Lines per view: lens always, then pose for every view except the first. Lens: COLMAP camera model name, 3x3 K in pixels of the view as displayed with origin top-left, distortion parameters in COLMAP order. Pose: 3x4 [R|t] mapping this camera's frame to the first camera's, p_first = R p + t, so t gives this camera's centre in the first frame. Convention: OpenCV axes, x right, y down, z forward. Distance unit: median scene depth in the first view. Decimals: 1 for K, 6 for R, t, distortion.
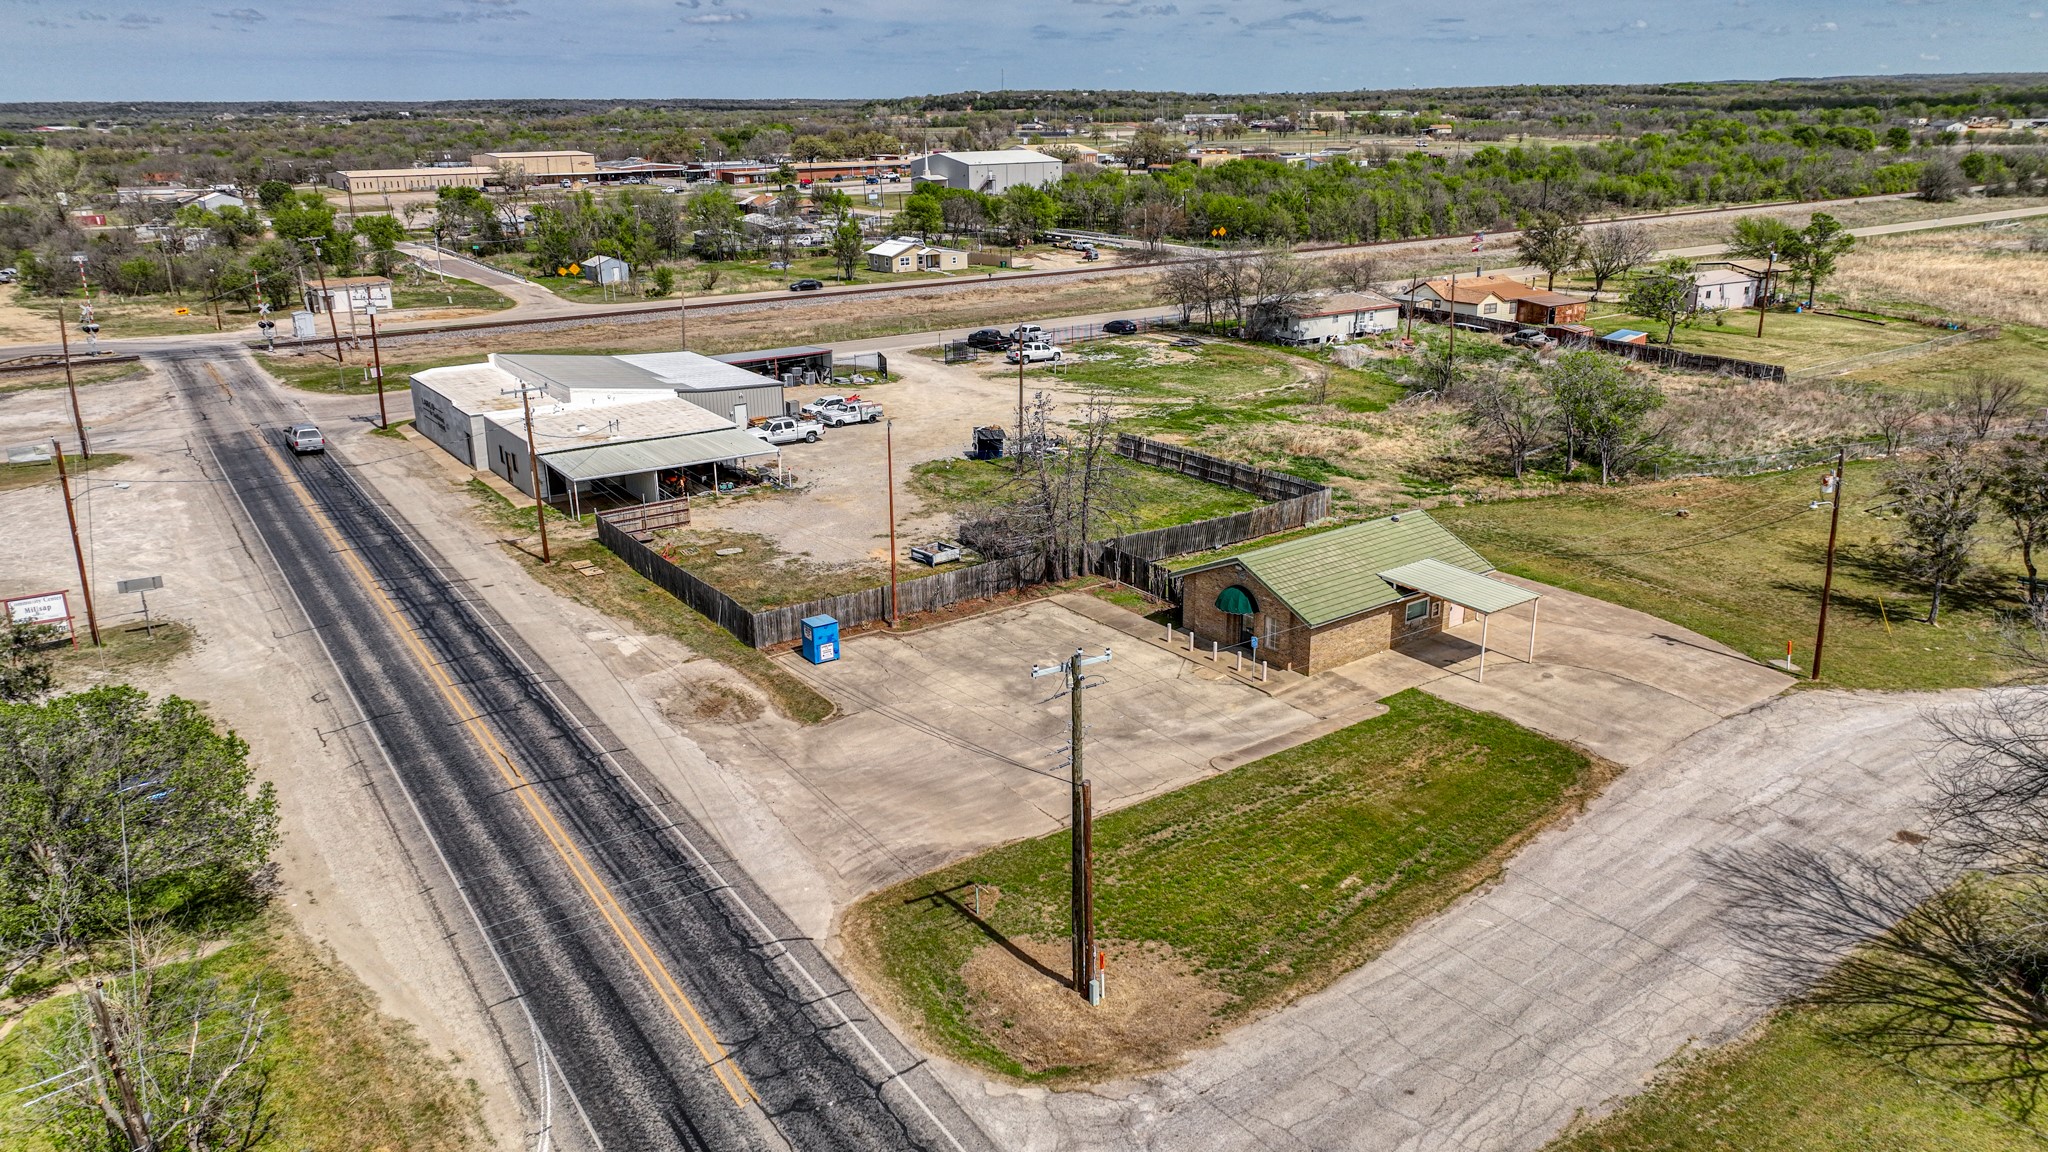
lens RADIAL K [[1441.5, 0, 1024.0], [0, 1441.5, 576.0], [0, 0, 1]] dist [0.006749, 0.005179]
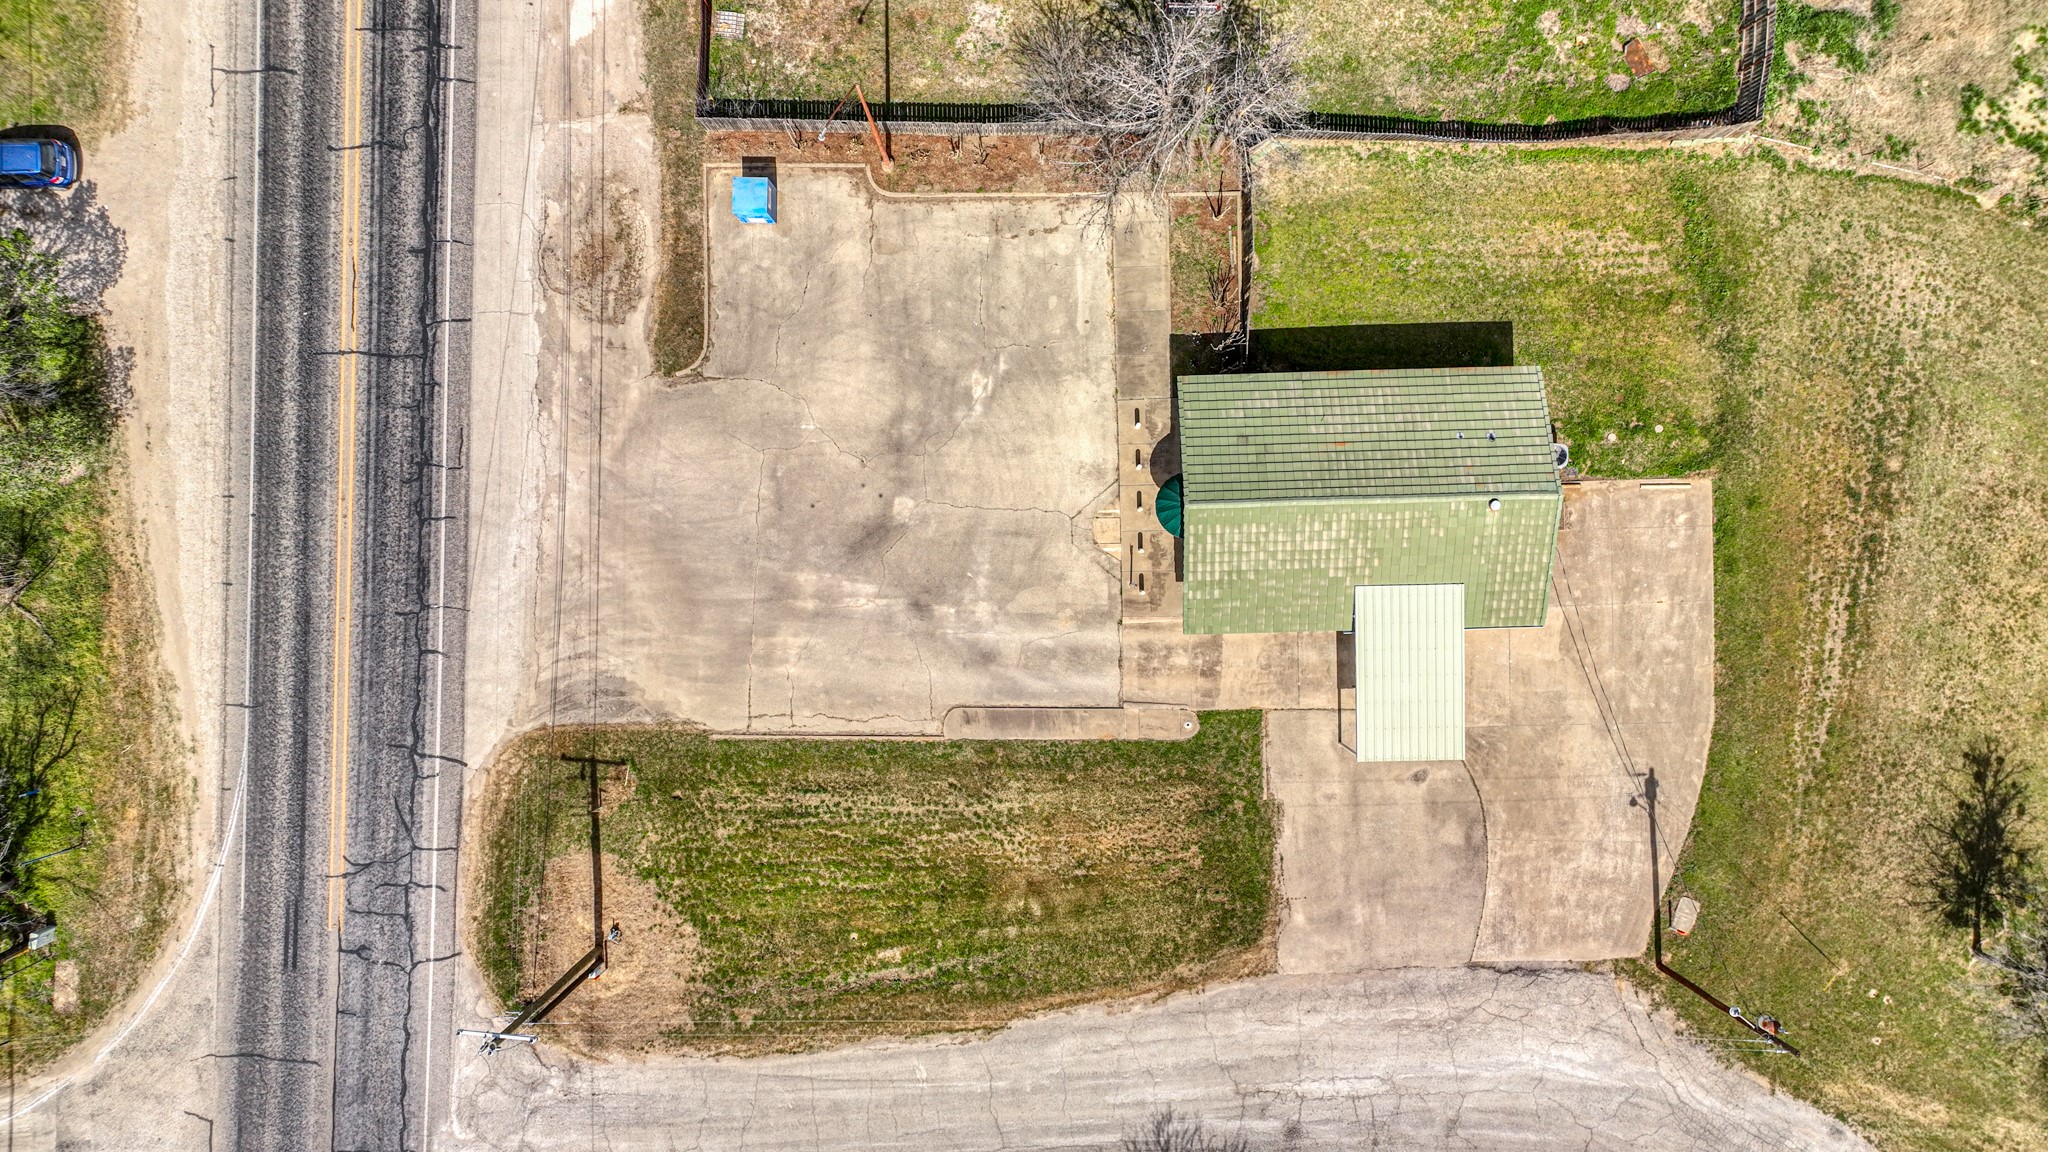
lens RADIAL K [[1441.5, 0, 1024.0], [0, 1441.5, 576.0], [0, 0, 1]] dist [0.006749, 0.005179]
pose [[0.817842, 0.575230, 0.015620, 0.099714], [-0.174837, 0.222533, 0.959120, -0.803963], [0.548239, -0.787140, 0.282568, 0.797703]]
